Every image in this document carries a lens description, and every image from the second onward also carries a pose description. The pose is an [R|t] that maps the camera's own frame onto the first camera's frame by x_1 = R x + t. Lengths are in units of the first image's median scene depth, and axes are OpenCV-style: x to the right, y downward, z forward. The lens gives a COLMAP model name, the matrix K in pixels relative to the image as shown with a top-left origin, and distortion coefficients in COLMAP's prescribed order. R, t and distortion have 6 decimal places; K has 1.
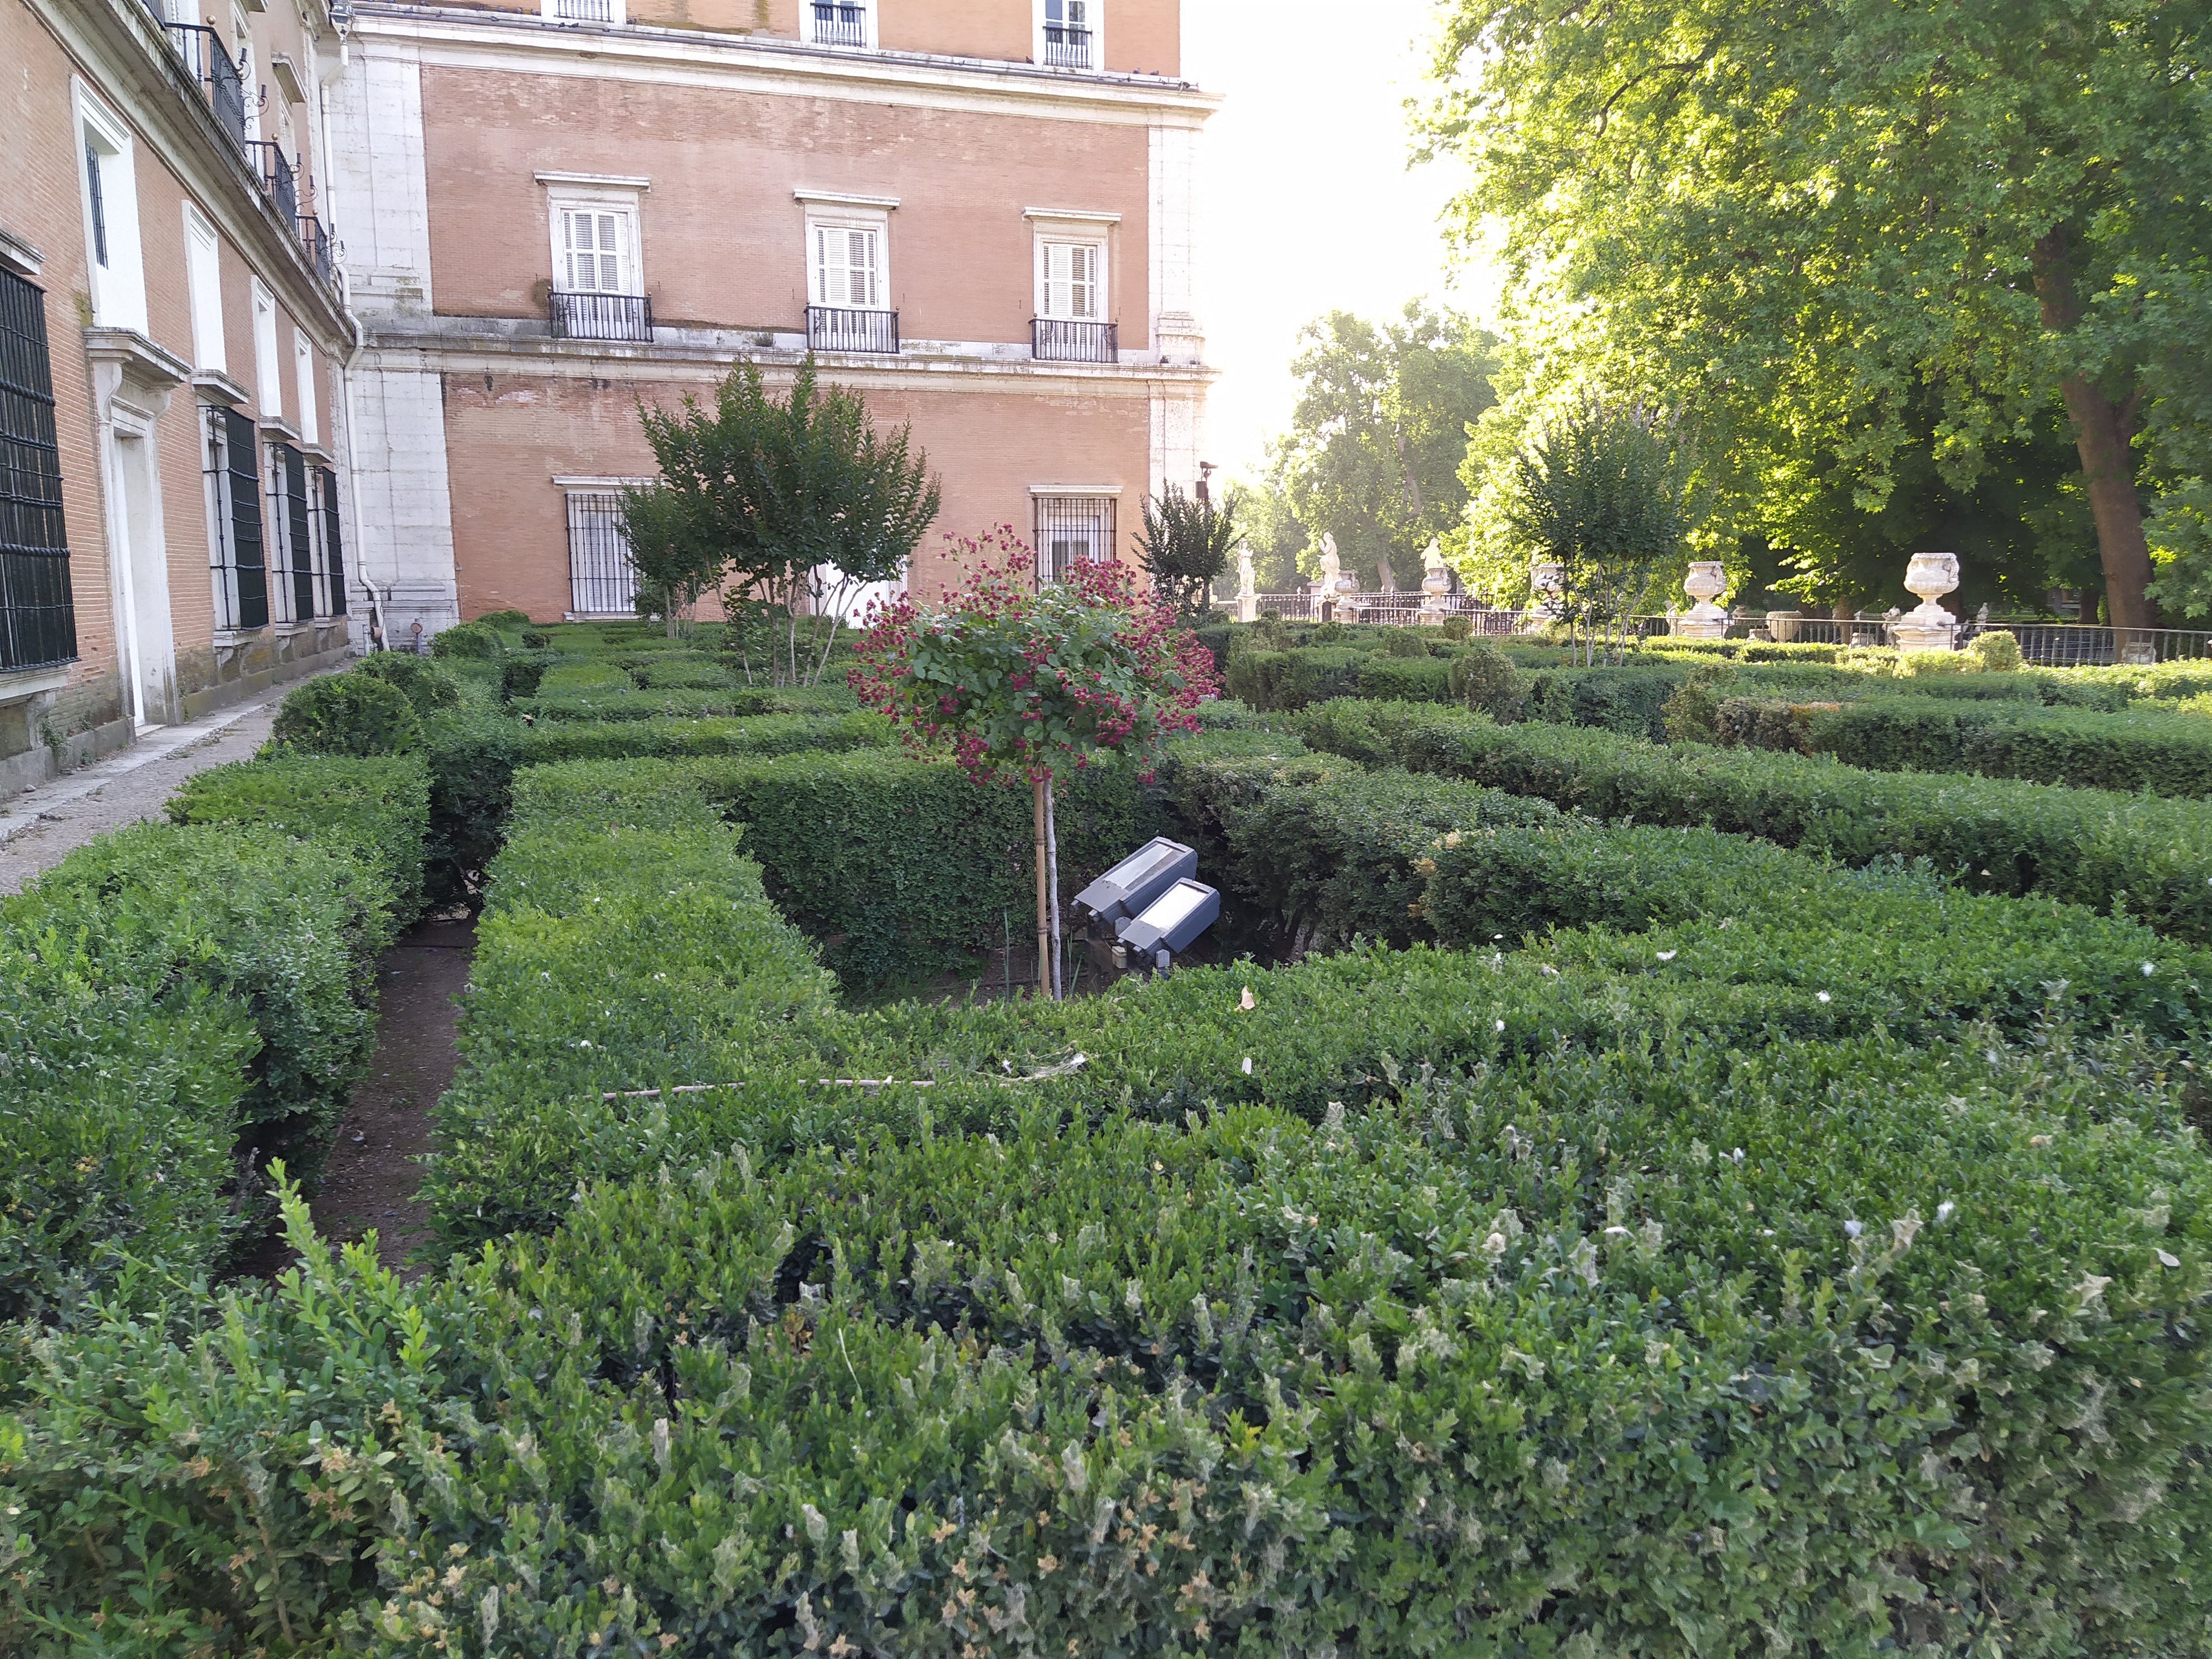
lens RADIAL K [[1905.7, 0, 992.1], [0, 1905.7, 915.1], [0, 0, 1]] dist [0.117837, -0.115680]
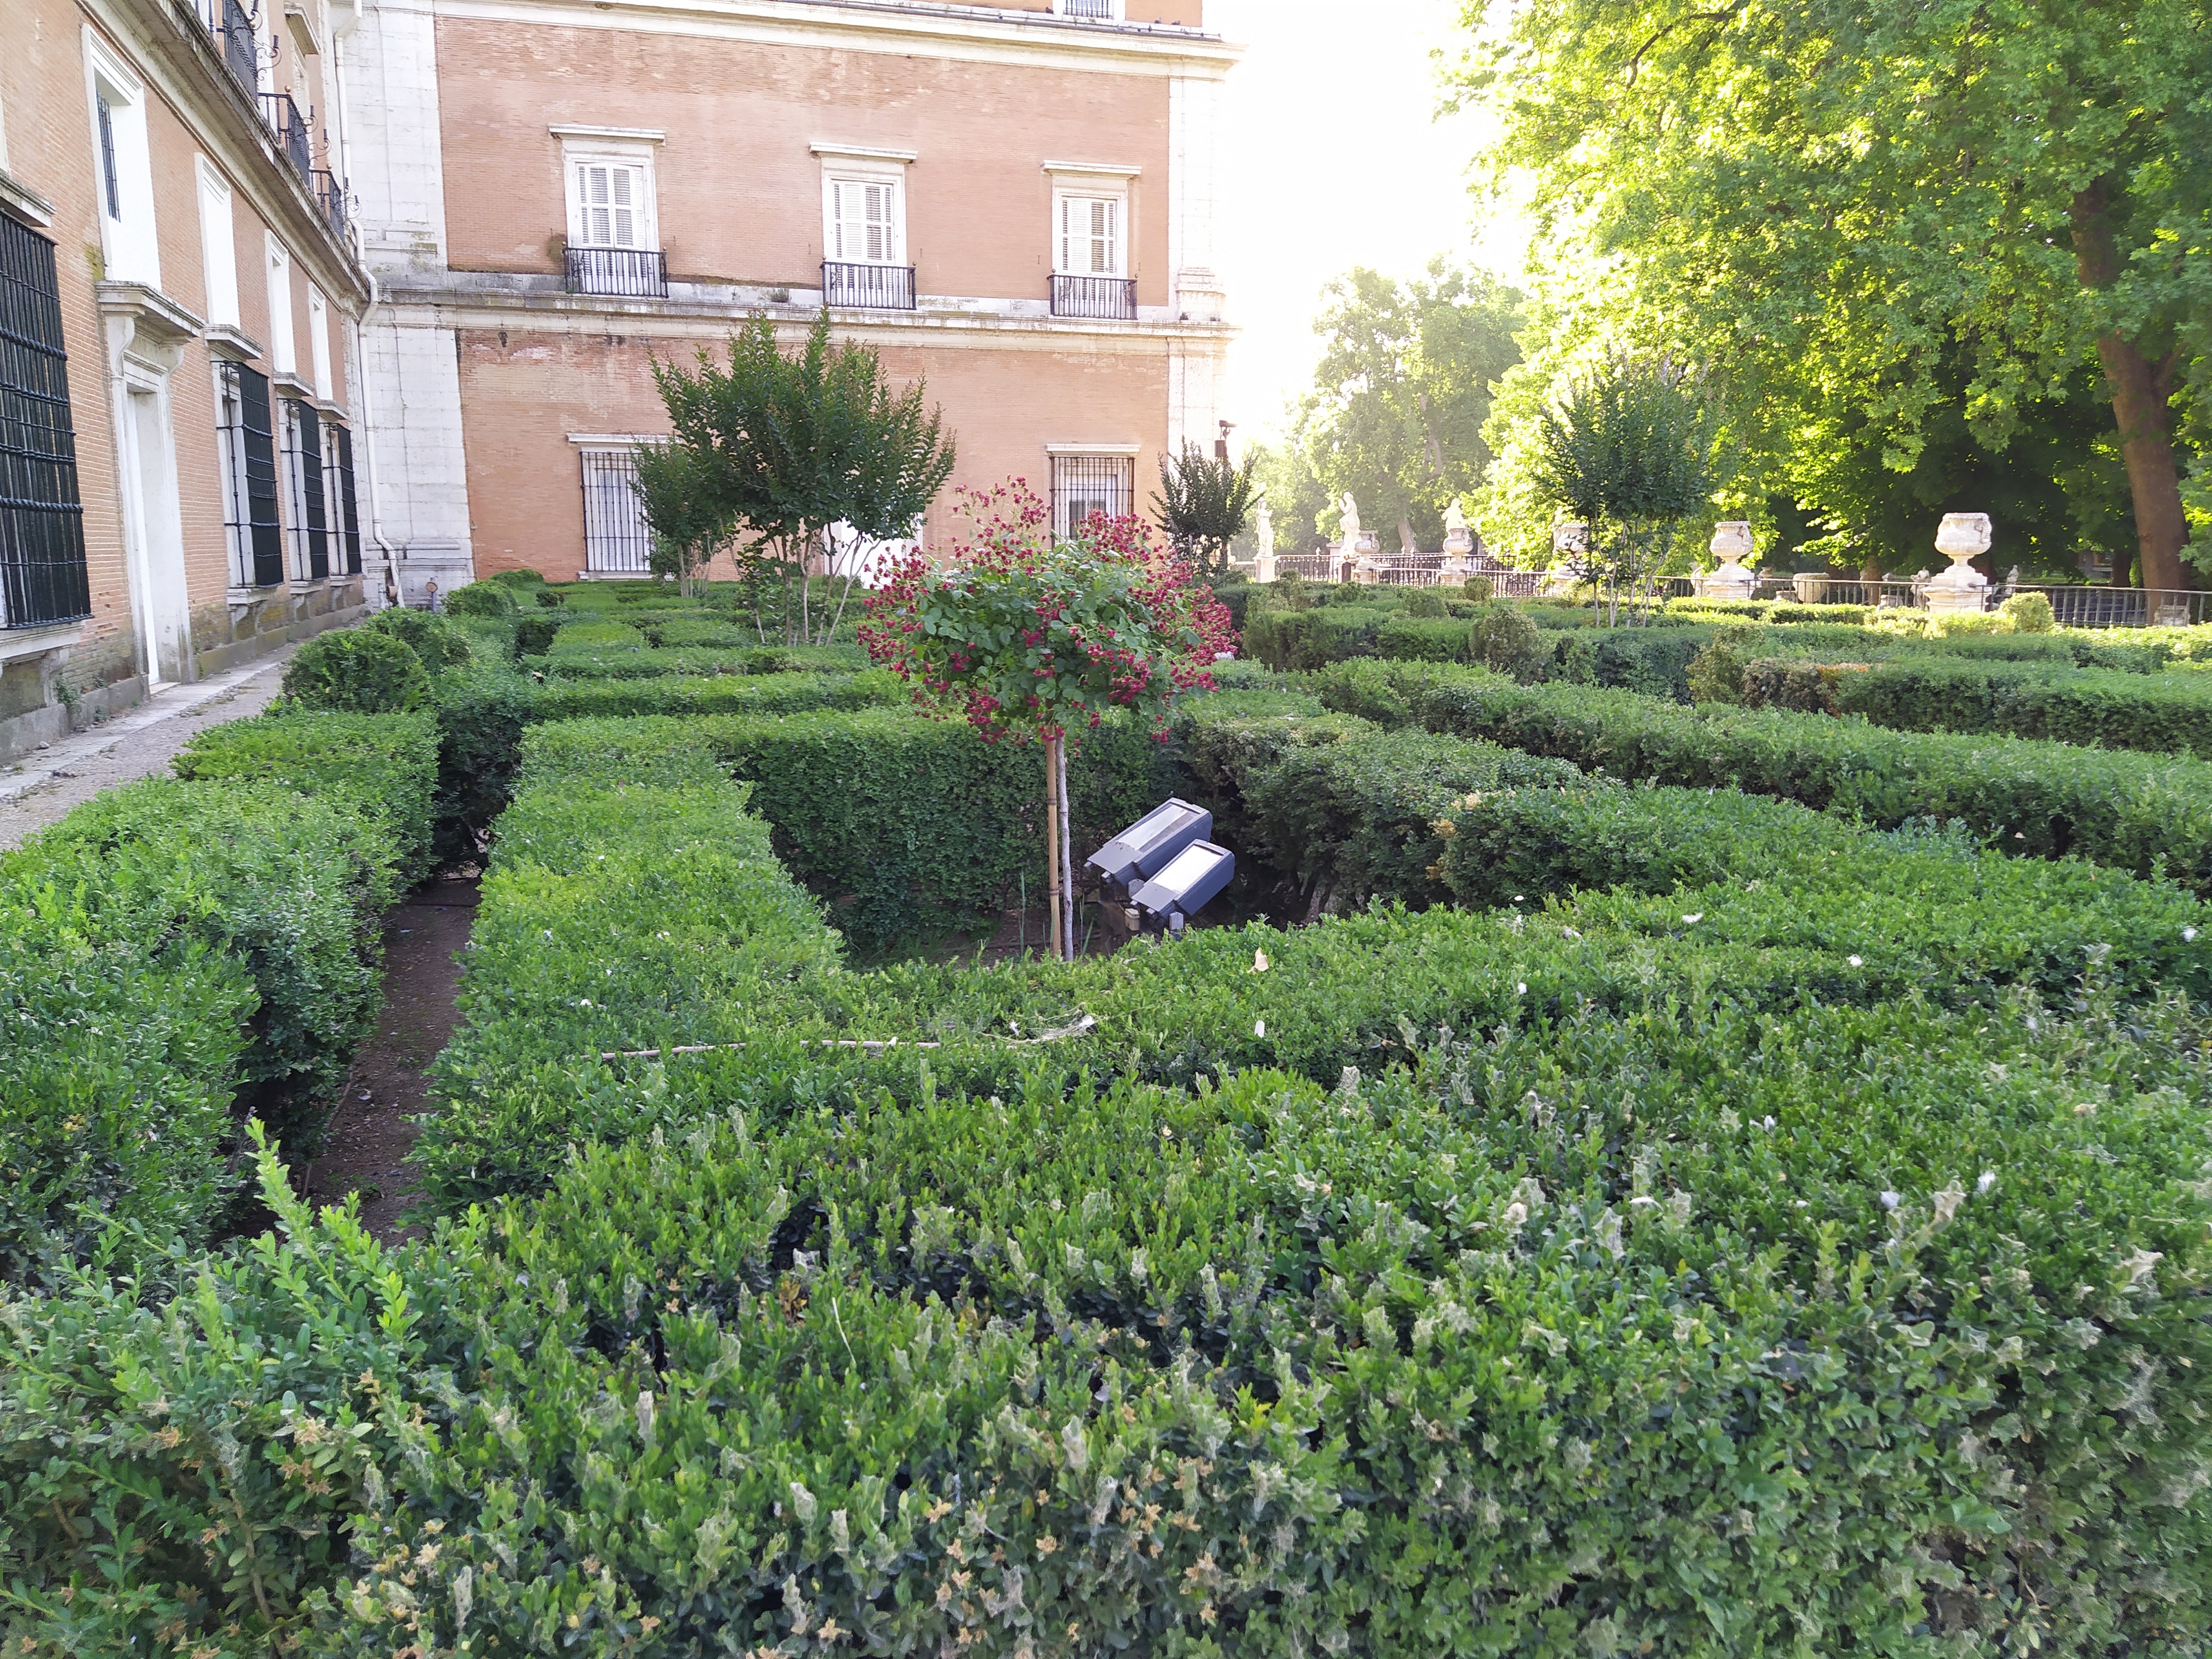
lens RADIAL K [[1900.7, 0, 982.9], [0, 1900.7, 921.4], [0, 0, 1]] dist [0.133369, -0.156861]
pose [[0.999903, 0.004741, -0.013064, 0.000832], [-0.004445, 0.999734, 0.022614, 0.000496], [0.013168, -0.022553, 0.999659, 0.005045]]
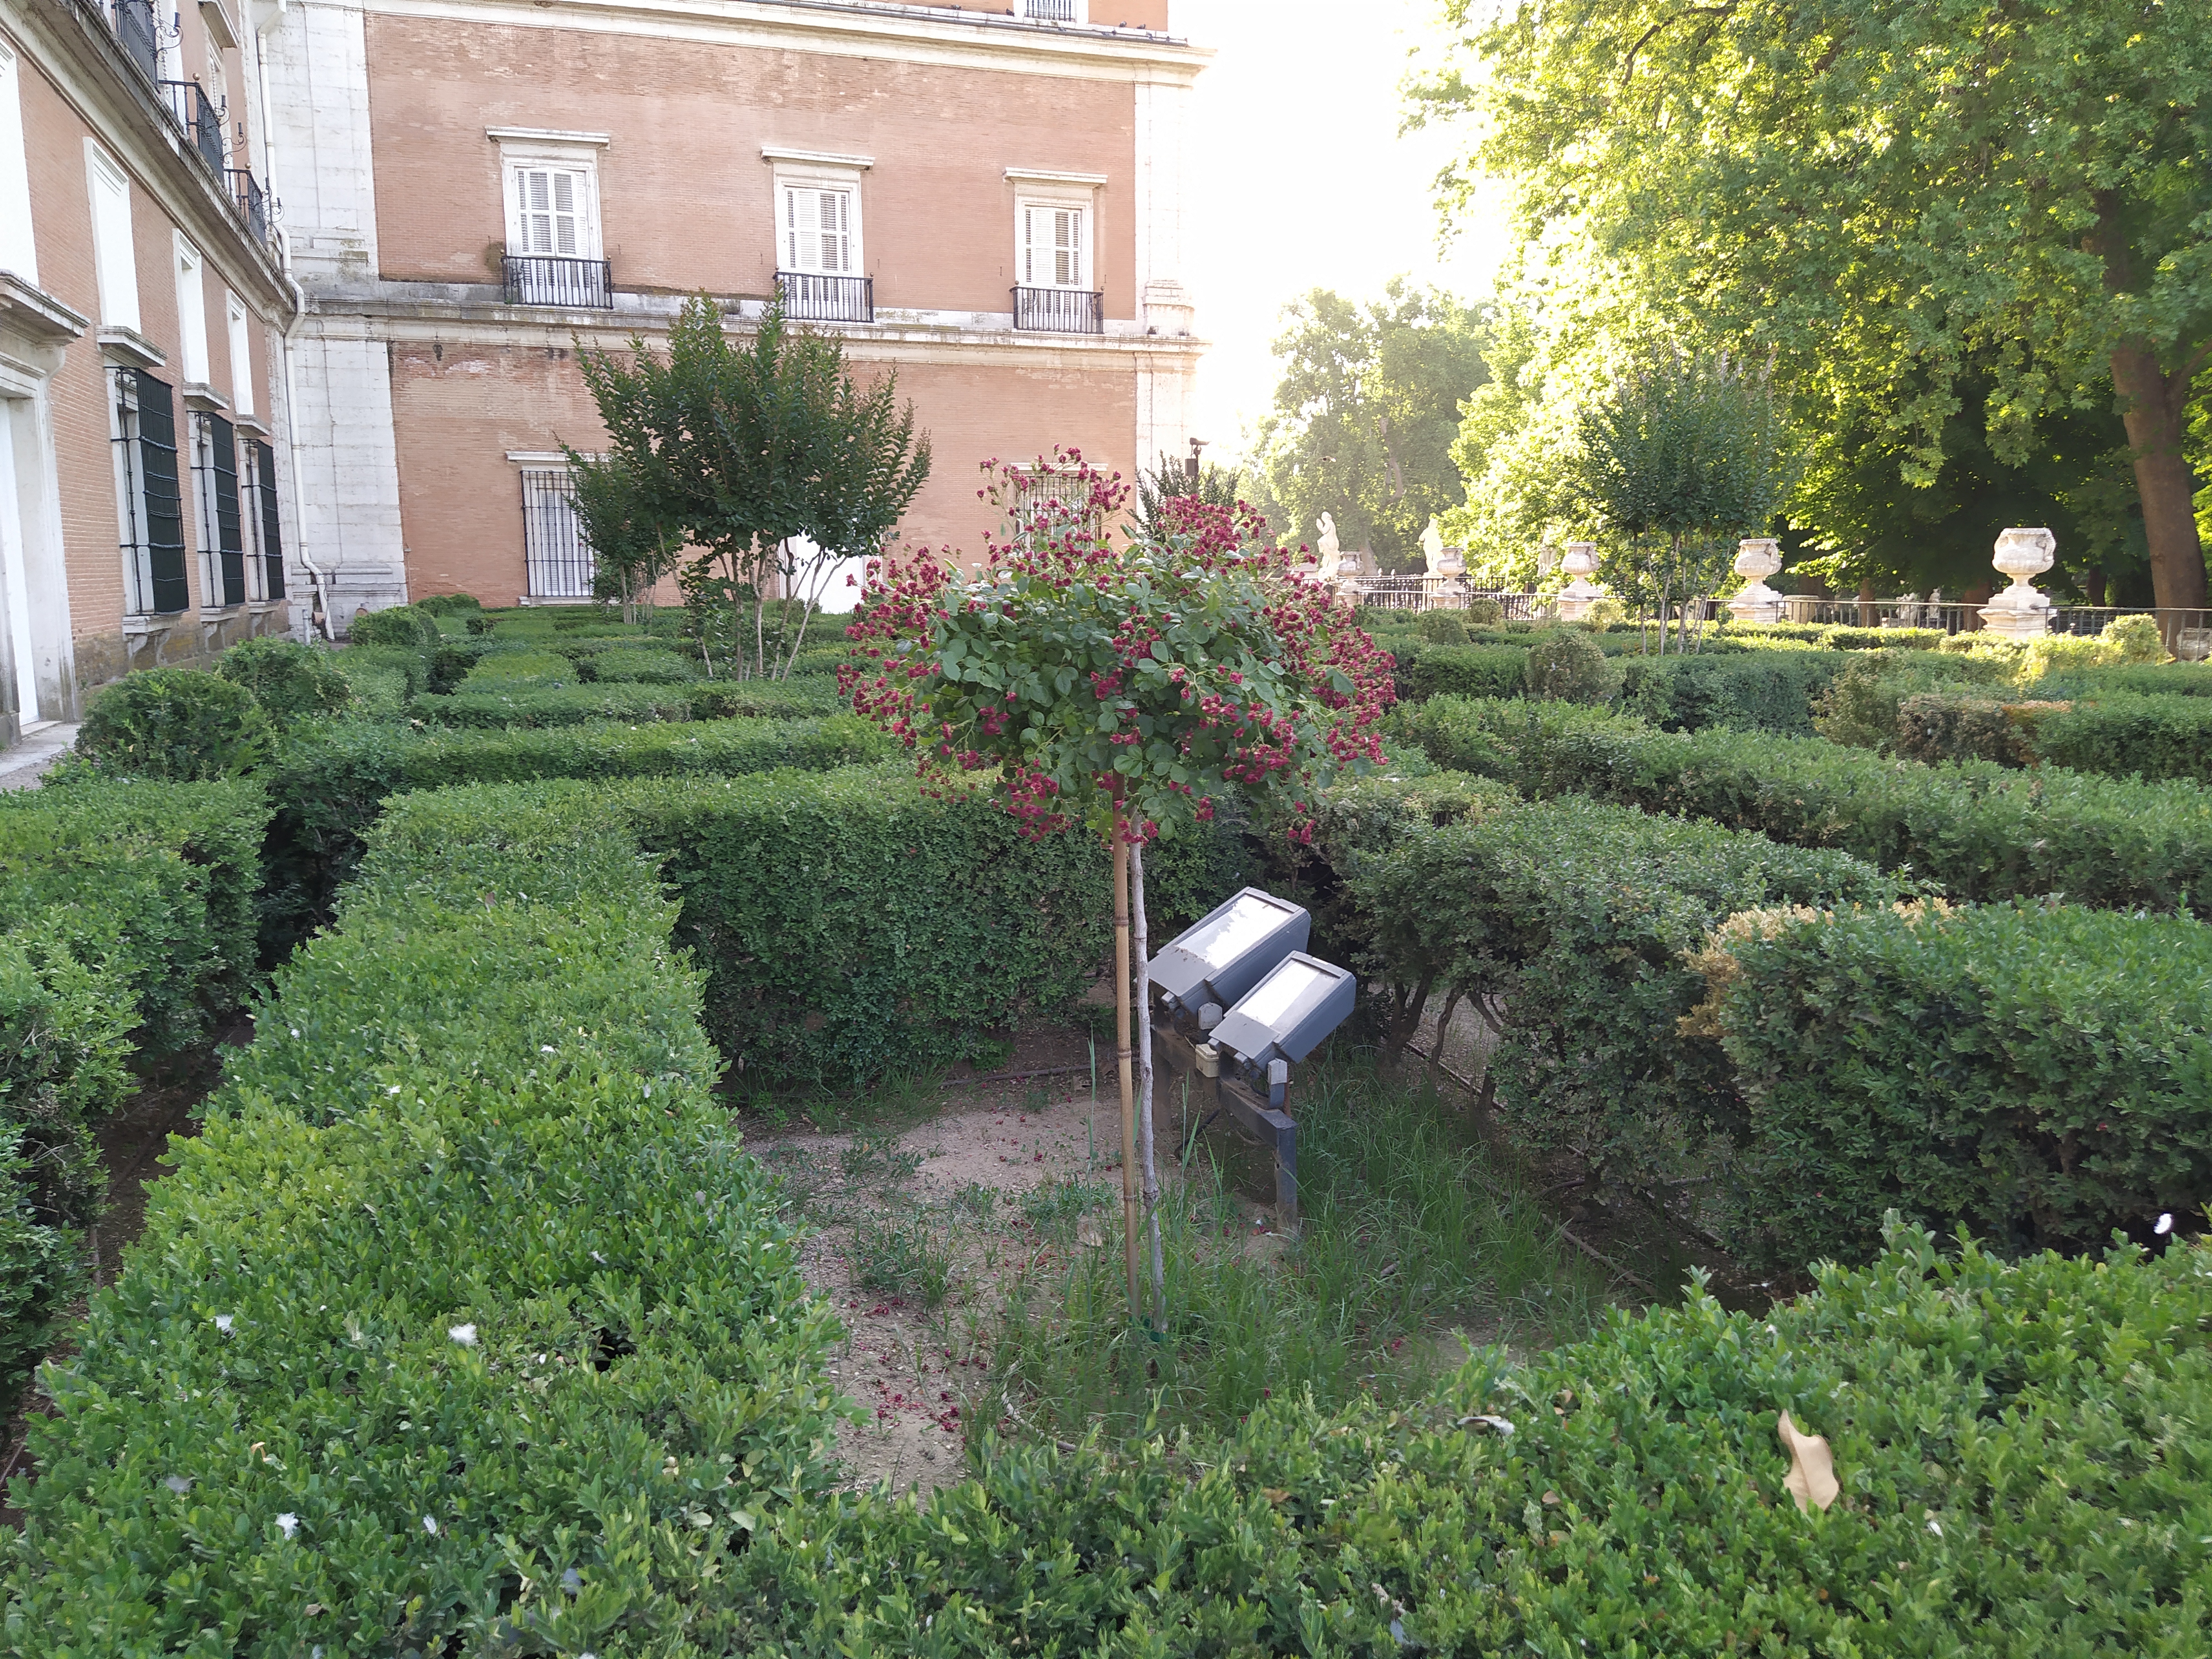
lens RADIAL K [[1844.6, 0, 959.3], [0, 1844.6, 931.4], [0, 0, 1]] dist [0.108036, -0.104425]
pose [[0.999999, -0.000705, 0.000965, -0.011707], [0.000686, 0.999801, 0.019960, -0.017054], [-0.000979, -0.019959, 0.999800, 0.123563]]
